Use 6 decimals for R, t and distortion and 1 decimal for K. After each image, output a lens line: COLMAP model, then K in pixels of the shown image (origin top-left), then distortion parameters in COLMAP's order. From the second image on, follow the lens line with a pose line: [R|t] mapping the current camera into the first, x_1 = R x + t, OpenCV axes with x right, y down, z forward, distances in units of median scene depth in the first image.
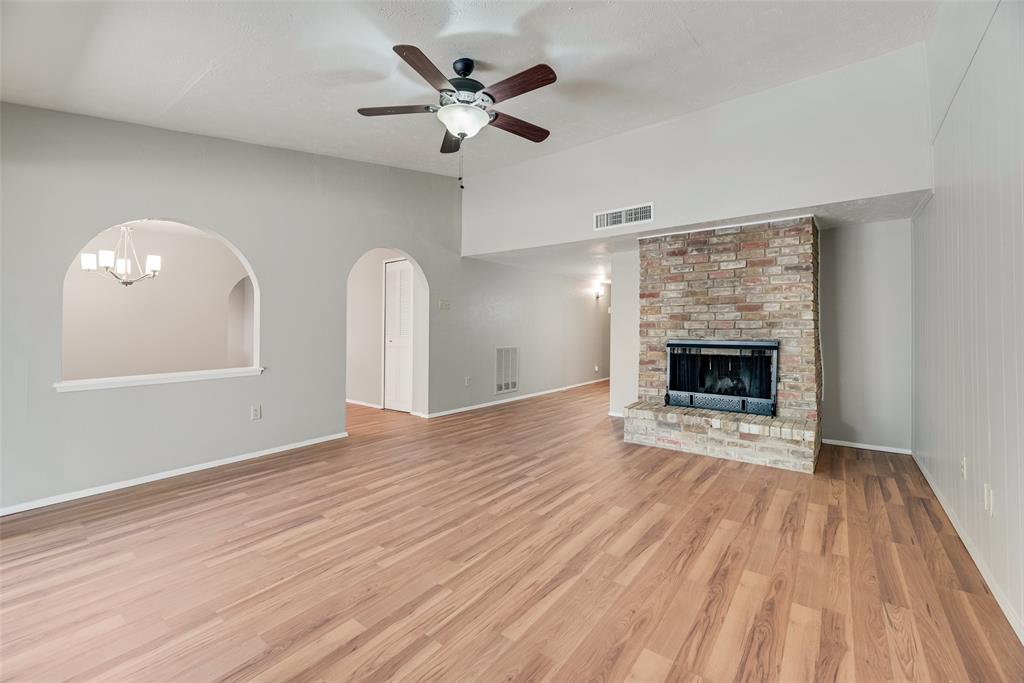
lens RADIAL K [[420.7, 0, 516.2], [0, 420.7, 333.3], [0, 0, 1]] dist [-0.004032, 0.000300]
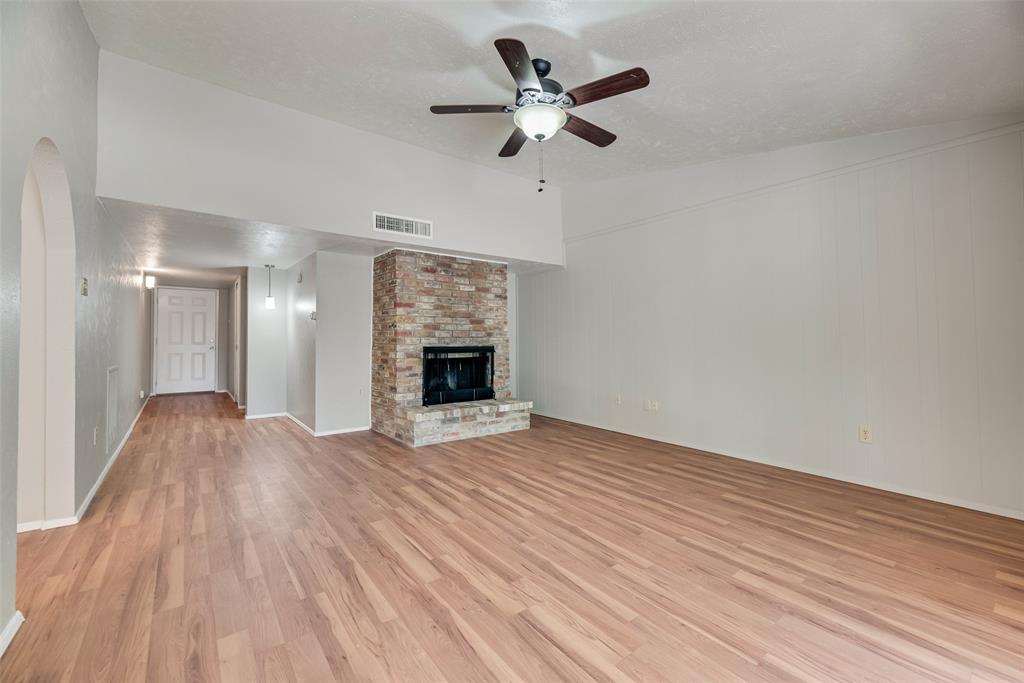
lens RADIAL K [[420.7, 0, 512.4], [0, 420.7, 340.3], [0, 0, 1]] dist [-0.004032, 0.000300]
pose [[0.266955, -0.003481, 0.963703, -1.035044], [0.006864, 0.999975, 0.001711, -0.003593], [-0.963684, 0.006159, 0.266972, 0.770718]]
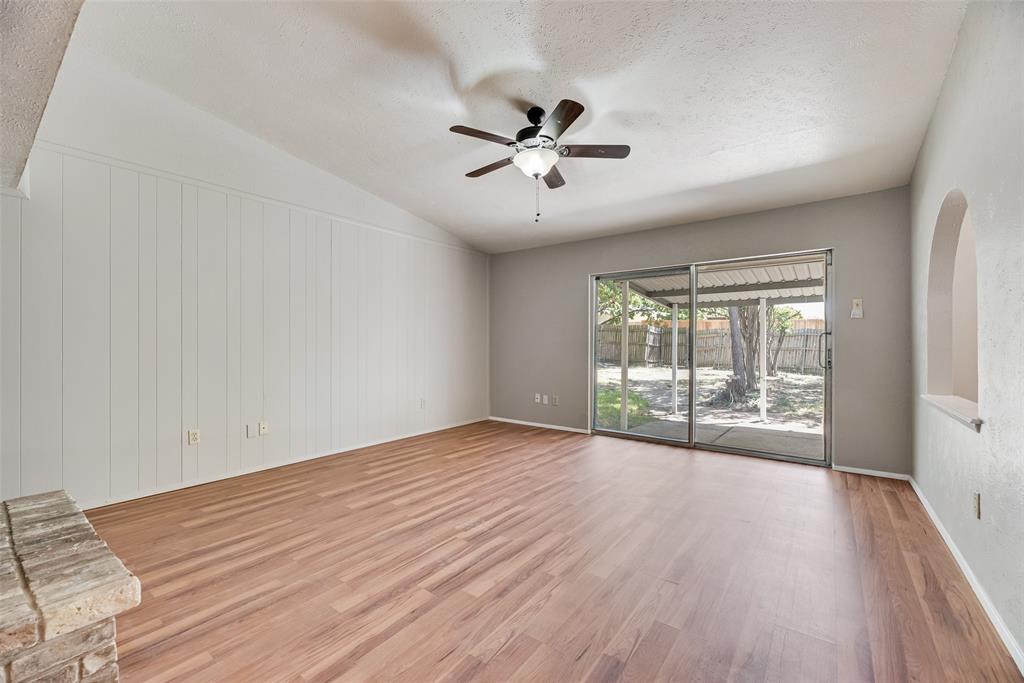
lens RADIAL K [[420.7, 0, 514.3], [0, 420.7, 338.4], [0, 0, 1]] dist [-0.004032, 0.000300]
pose [[-0.999959, 0.006267, 0.006469, -0.079852], [0.006254, 0.999978, -0.002132, -0.020421], [-0.006482, -0.002092, -0.999977, 2.054325]]
